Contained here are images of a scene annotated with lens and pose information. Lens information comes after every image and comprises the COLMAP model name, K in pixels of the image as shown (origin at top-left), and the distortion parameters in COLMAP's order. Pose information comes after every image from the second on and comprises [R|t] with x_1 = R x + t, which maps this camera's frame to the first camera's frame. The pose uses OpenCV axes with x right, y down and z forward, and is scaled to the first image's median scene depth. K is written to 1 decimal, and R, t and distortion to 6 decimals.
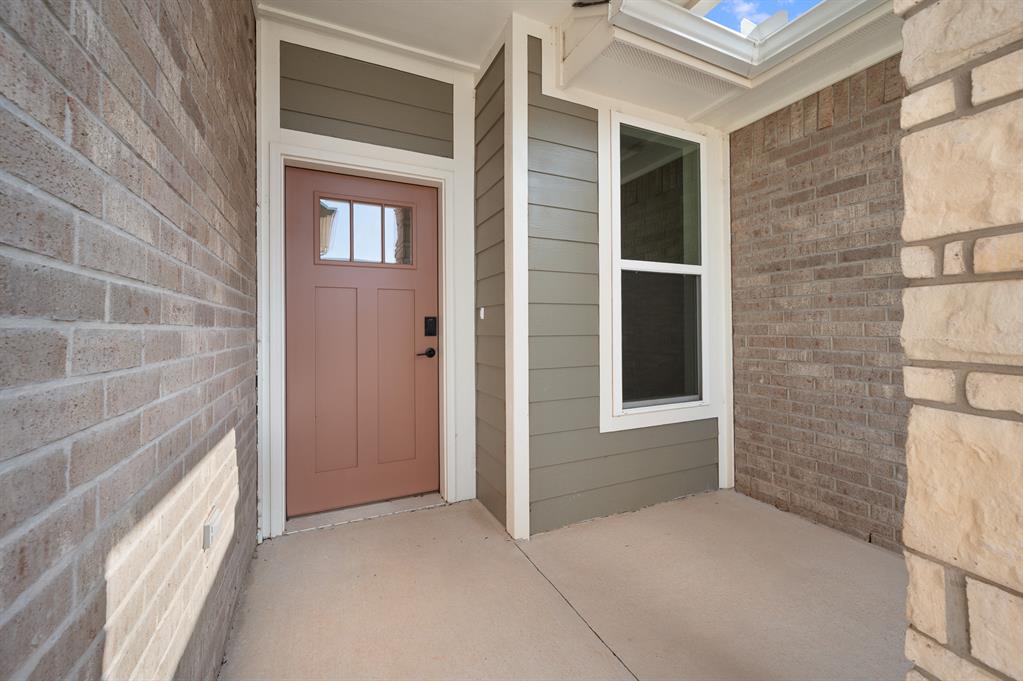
lens RADIAL K [[419.7, 0, 523.6], [0, 419.7, 323.6], [0, 0, 1]] dist [-0.002819, -0.000451]
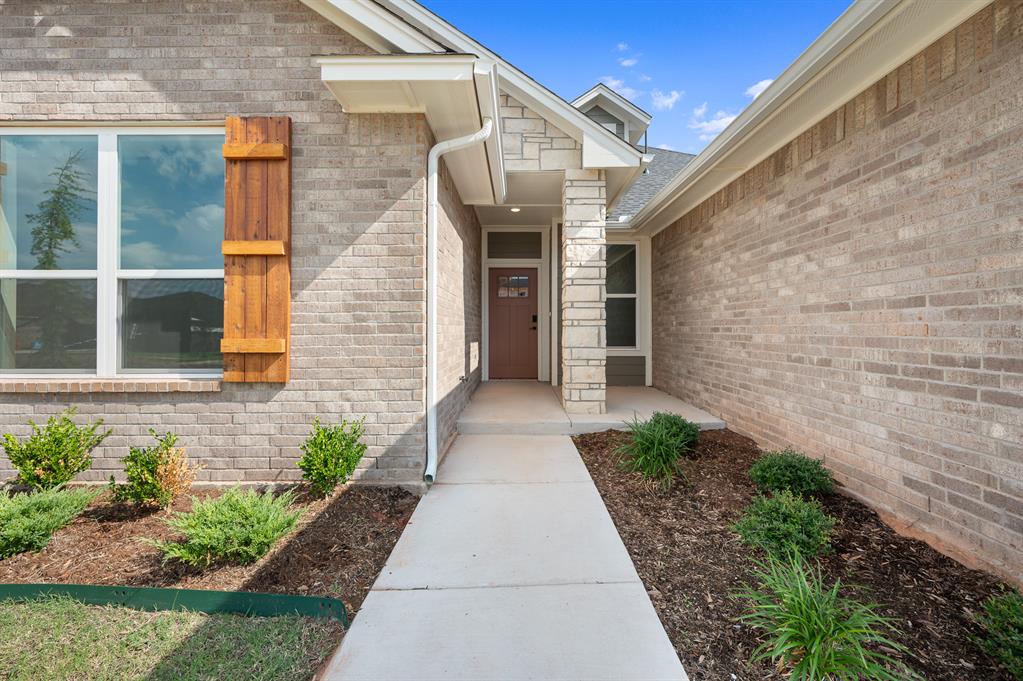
lens RADIAL K [[419.7, 0, 515.7], [0, 419.7, 325.8], [0, 0, 1]] dist [-0.002819, -0.000451]
pose [[0.896912, 0.004396, -0.442187, 0.880228], [-0.003866, 0.999990, 0.002101, 0.046441], [0.442192, -0.000175, 0.896921, -1.521877]]
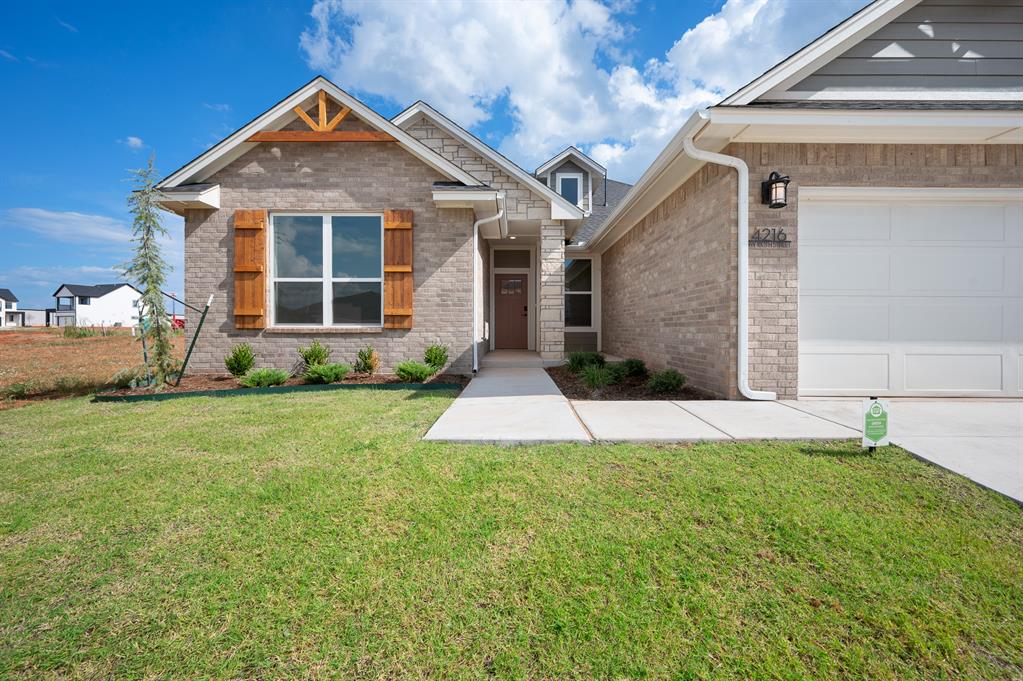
lens RADIAL K [[419.7, 0, 511.8], [0, 419.7, 334.1], [0, 0, 1]] dist [-0.002819, -0.000451]
pose [[0.897275, 0.012805, -0.441286, 1.454676], [-0.005156, 0.999815, 0.018529, 0.178037], [0.441442, -0.014350, 0.897175, -2.712637]]
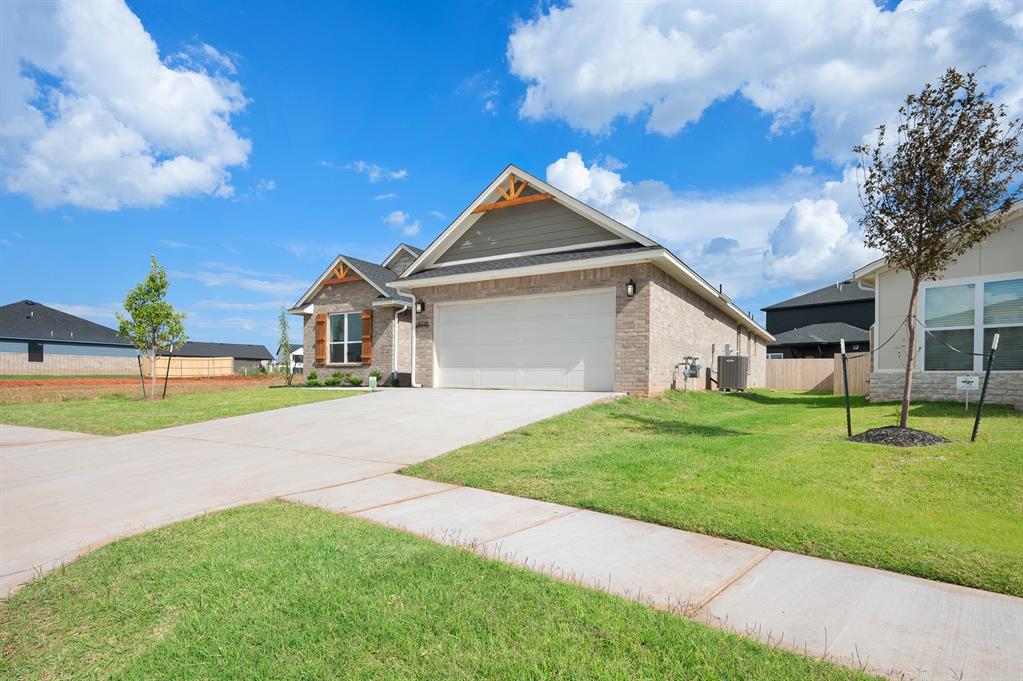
lens RADIAL K [[536.1, 0, 504.5], [0, 536.1, 386.1], [0, 0, 1]] dist [-0.000857, -0.000614]
pose [[0.527375, 0.019396, -0.849411, 6.349986], [-0.011755, 0.999810, 0.015532, 0.343033], [0.849552, 0.001793, 0.527503, -2.905943]]
